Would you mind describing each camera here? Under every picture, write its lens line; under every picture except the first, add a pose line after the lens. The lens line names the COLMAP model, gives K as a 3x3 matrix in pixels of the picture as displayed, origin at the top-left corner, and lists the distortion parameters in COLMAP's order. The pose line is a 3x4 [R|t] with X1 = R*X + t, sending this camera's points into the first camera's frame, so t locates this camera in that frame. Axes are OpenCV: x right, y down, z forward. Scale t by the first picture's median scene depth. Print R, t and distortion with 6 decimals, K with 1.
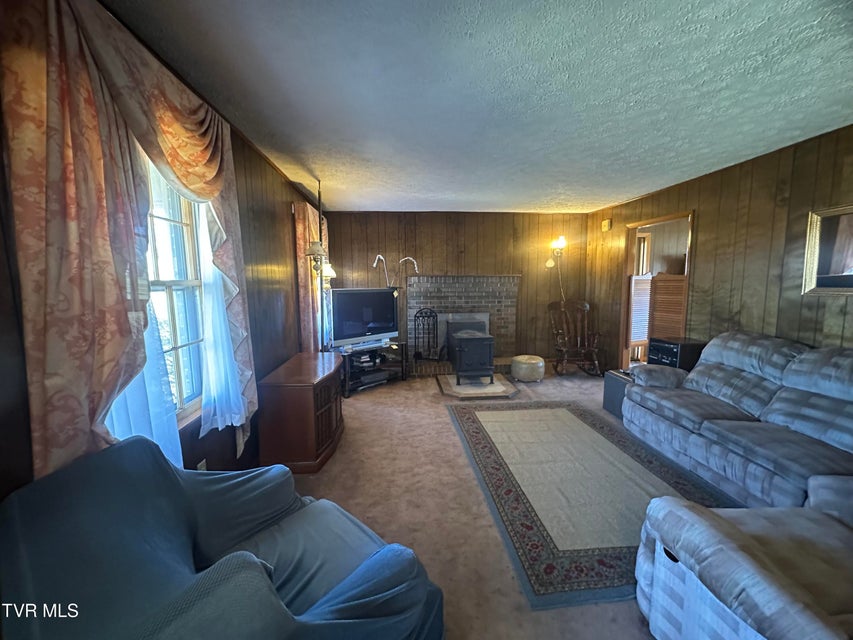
lens RADIAL K [[340.2, 0, 425.4], [0, 340.2, 318.6], [0, 0, 1]] dist [-0.004366, 0.001158]
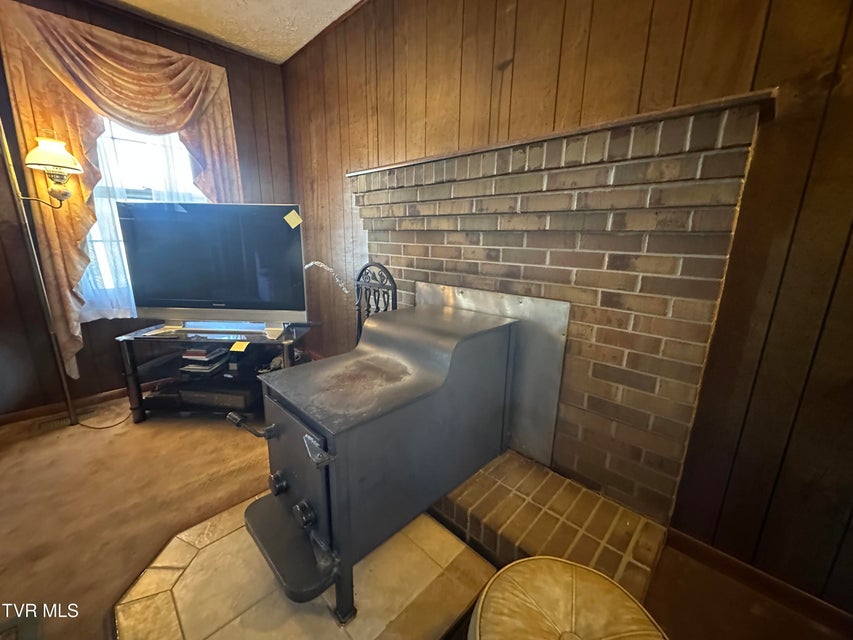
lens RADIAL K [[340.2, 0, 425.2], [0, 340.2, 319.2], [0, 0, 1]] dist [-0.004366, 0.001158]
pose [[0.652429, 0.198040, -0.731516, 0.304026], [-0.102093, 0.979422, 0.174099, -0.038614], [0.750942, -0.038905, 0.659222, 0.770313]]
